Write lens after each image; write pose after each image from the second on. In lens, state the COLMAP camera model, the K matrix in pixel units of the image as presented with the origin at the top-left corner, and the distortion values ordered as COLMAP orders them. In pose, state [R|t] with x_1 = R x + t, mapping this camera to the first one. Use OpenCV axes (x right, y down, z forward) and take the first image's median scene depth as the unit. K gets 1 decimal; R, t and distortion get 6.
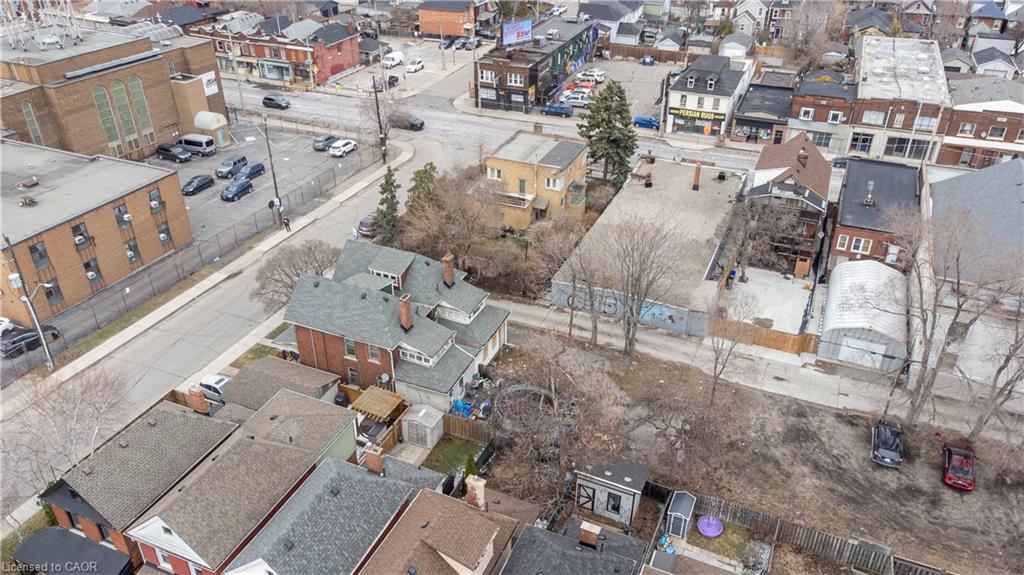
lens RADIAL K [[751.0, 0, 509.3], [0, 751.0, 283.6], [0, 0, 1]] dist [0.027360, 0.014986]
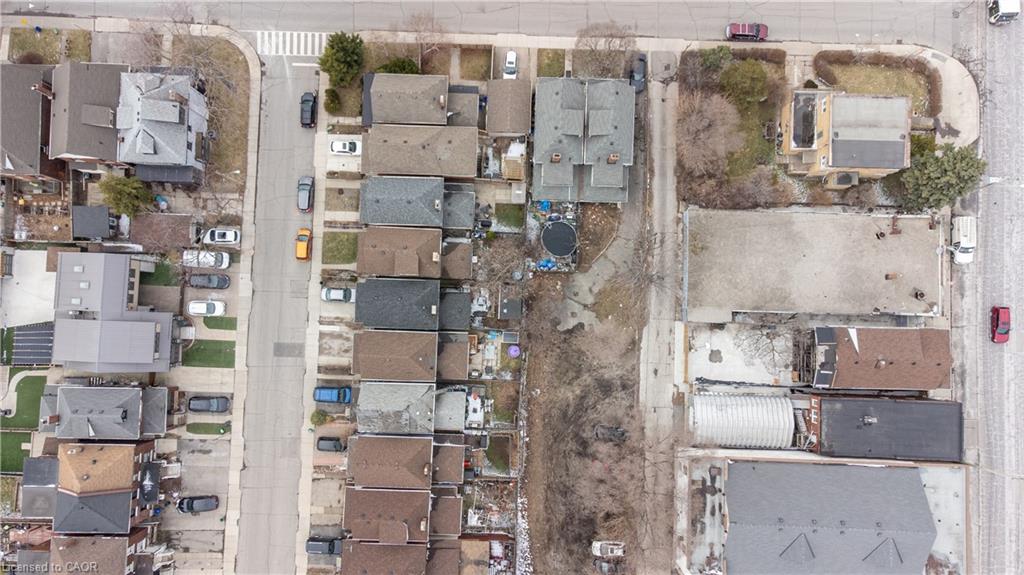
lens RADIAL K [[751.0, 0, 509.3], [0, 751.0, 286.9], [0, 0, 1]] dist [0.027360, 0.014986]
pose [[0.375208, 0.926117, -0.039078, 0.124426], [-0.485577, 0.232288, 0.842768, -1.016893], [0.789578, -0.297238, 0.536857, -0.044801]]
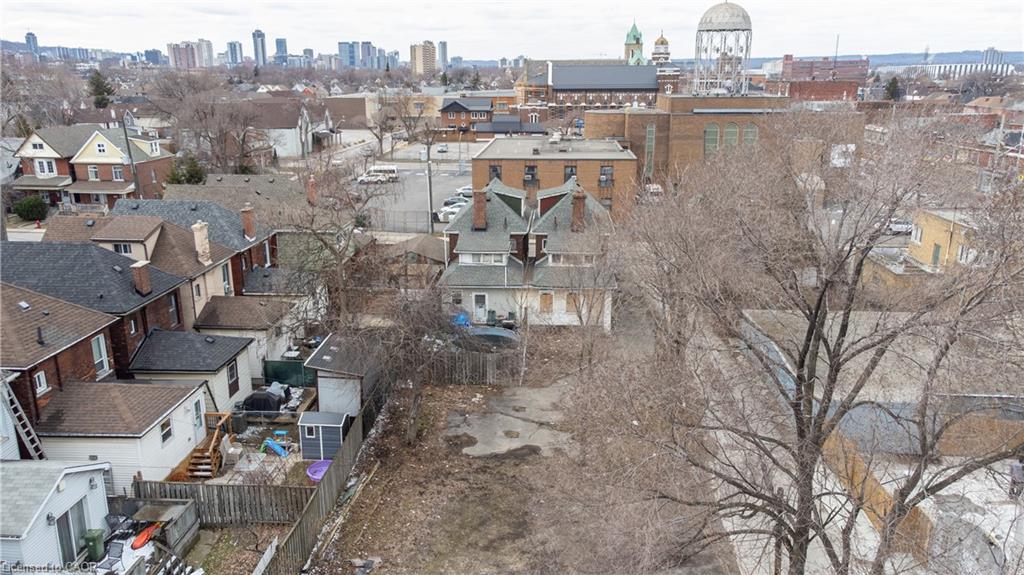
lens RADIAL K [[751.0, 0, 508.9], [0, 751.0, 285.6], [0, 0, 1]] dist [0.027360, 0.014986]
pose [[0.343788, 0.253877, -0.904078, 0.631397], [-0.476471, 0.876782, 0.065027, 0.035538], [0.809188, 0.408411, 0.422392, 0.544706]]
